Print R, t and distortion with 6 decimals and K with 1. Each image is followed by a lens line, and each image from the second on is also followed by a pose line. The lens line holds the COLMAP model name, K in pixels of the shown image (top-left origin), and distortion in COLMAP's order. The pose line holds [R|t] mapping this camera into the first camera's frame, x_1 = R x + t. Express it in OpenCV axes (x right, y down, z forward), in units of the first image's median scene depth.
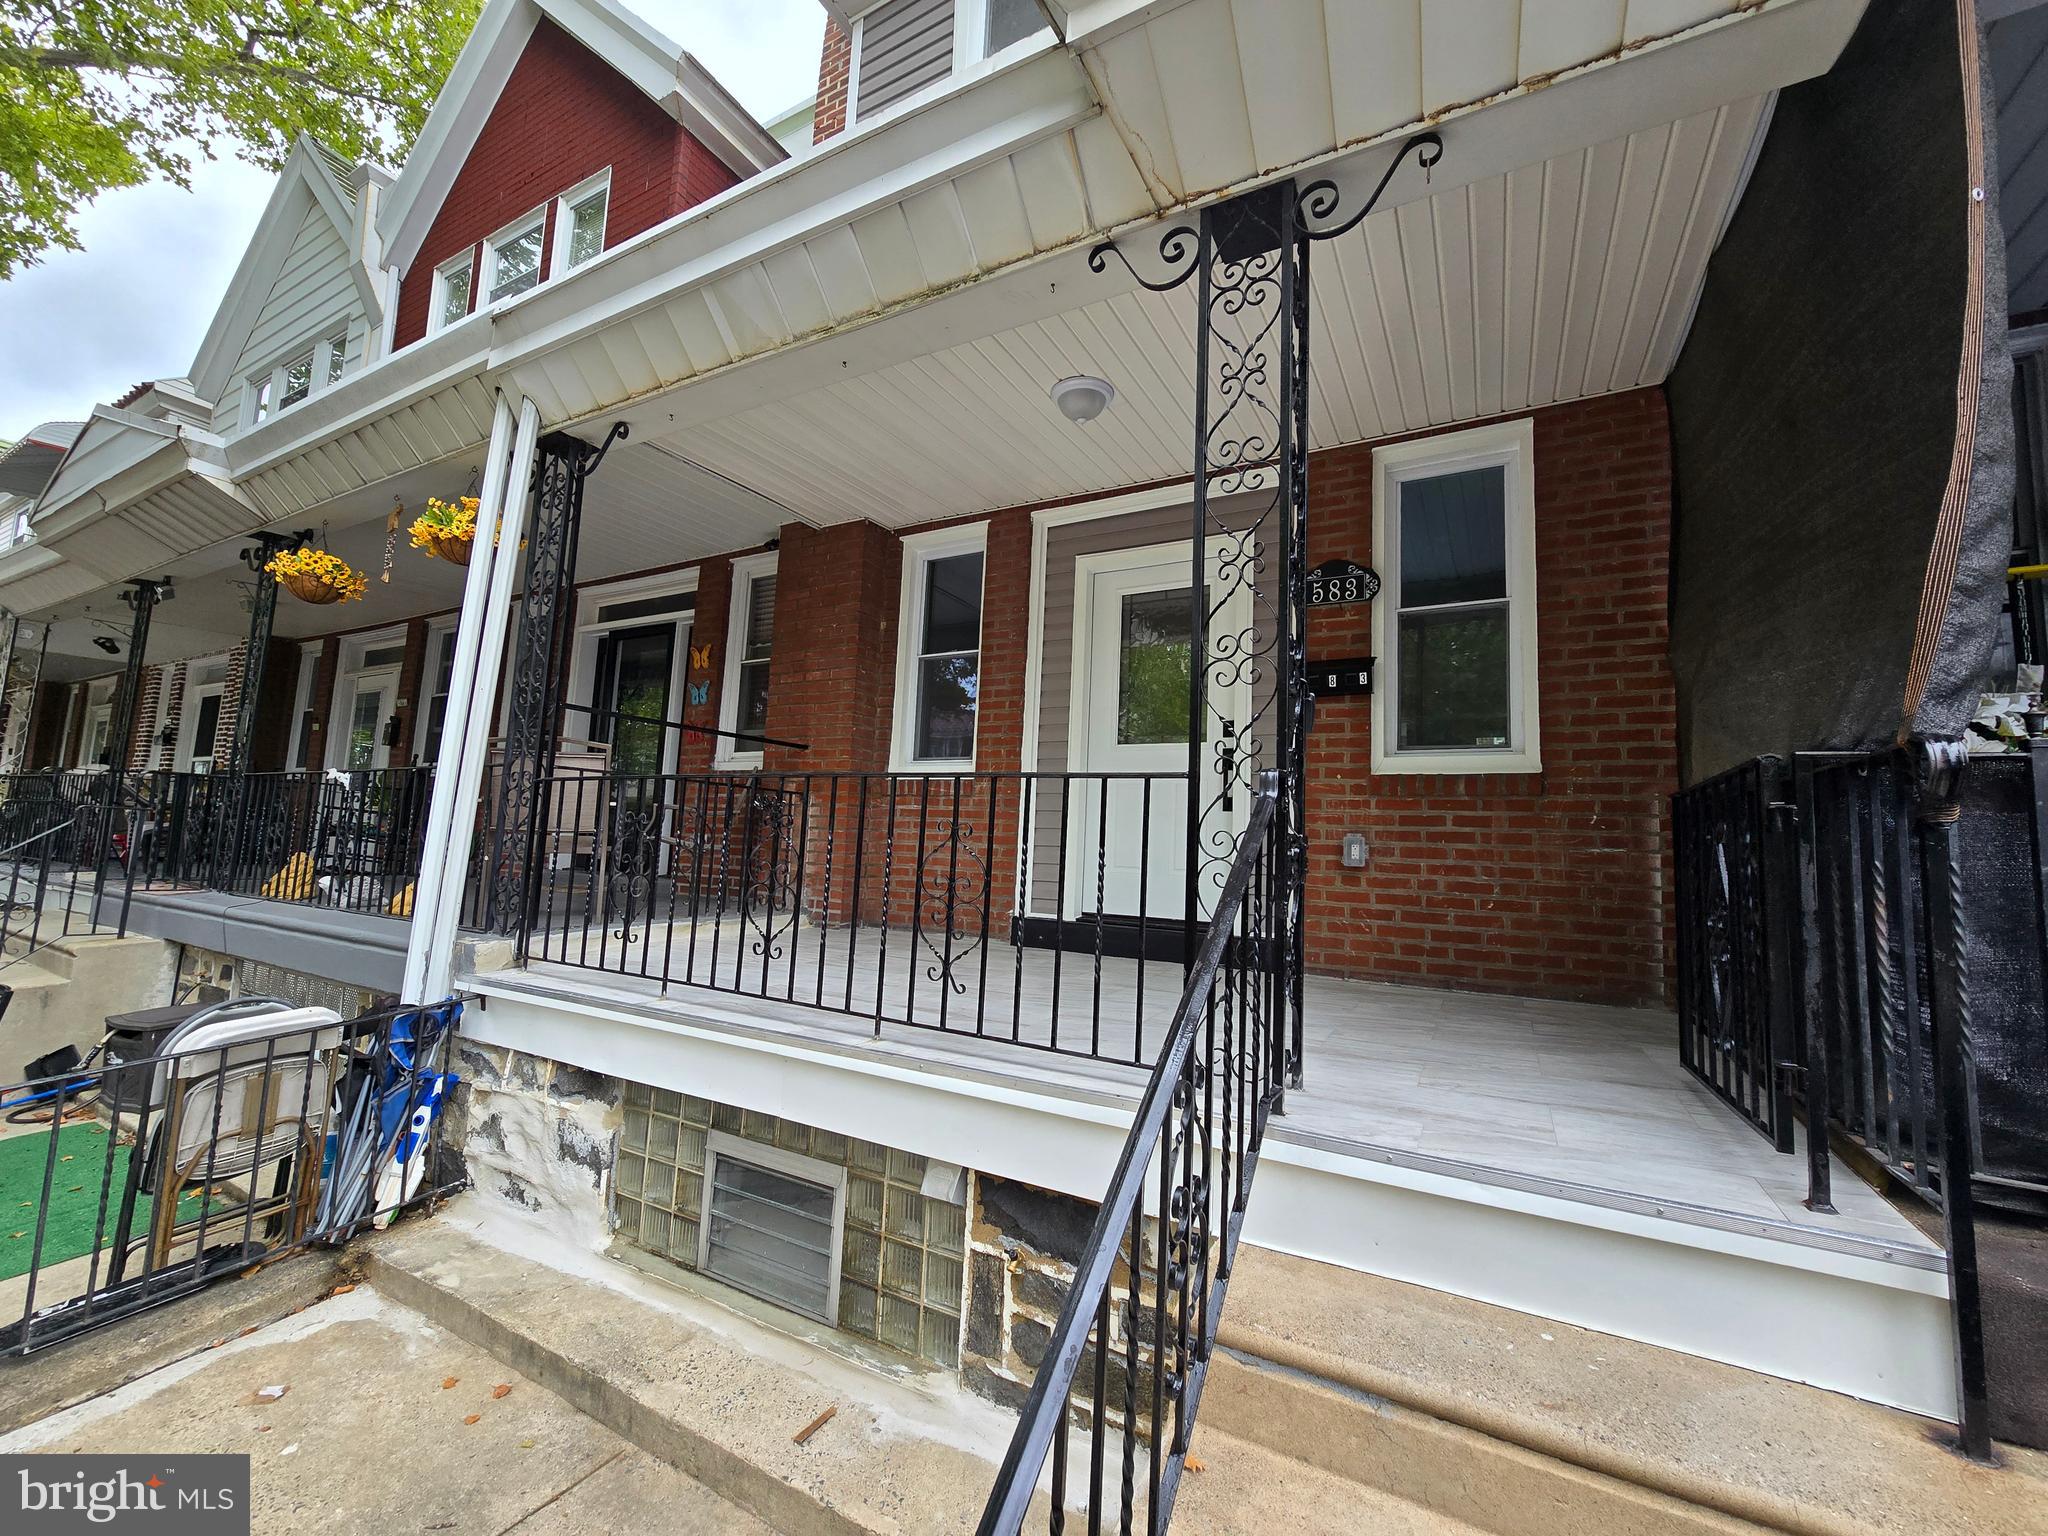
lens RADIAL K [[838.9, 0, 1024.4], [0, 838.9, 759.2], [0, 0, 1]] dist [-0.009549, 0.003064]
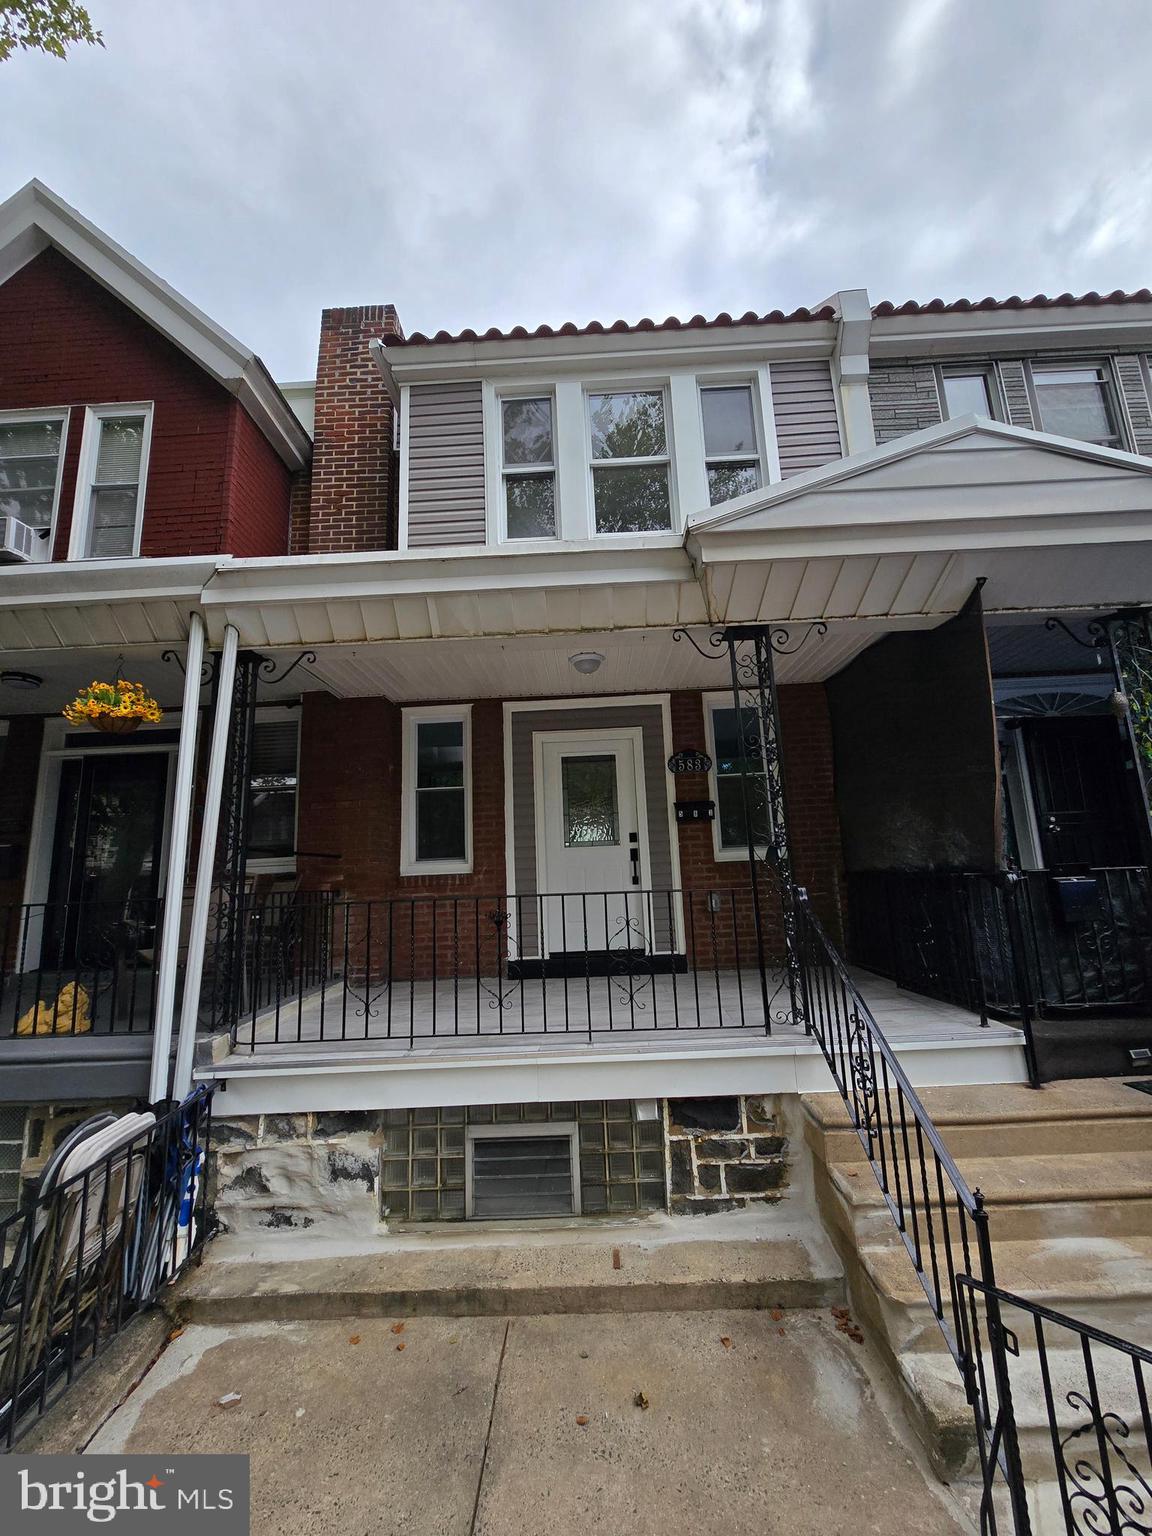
lens RADIAL K [[629.1, 0, 574.9], [0, 629.1, 765.4], [0, 0, 1]] dist [-0.009549, 0.003064]
pose [[0.882834, 0.007602, 0.469624, -0.680990], [0.027788, 0.997272, -0.068380, -0.139481], [-0.468863, 0.073418, 0.880214, -0.179311]]
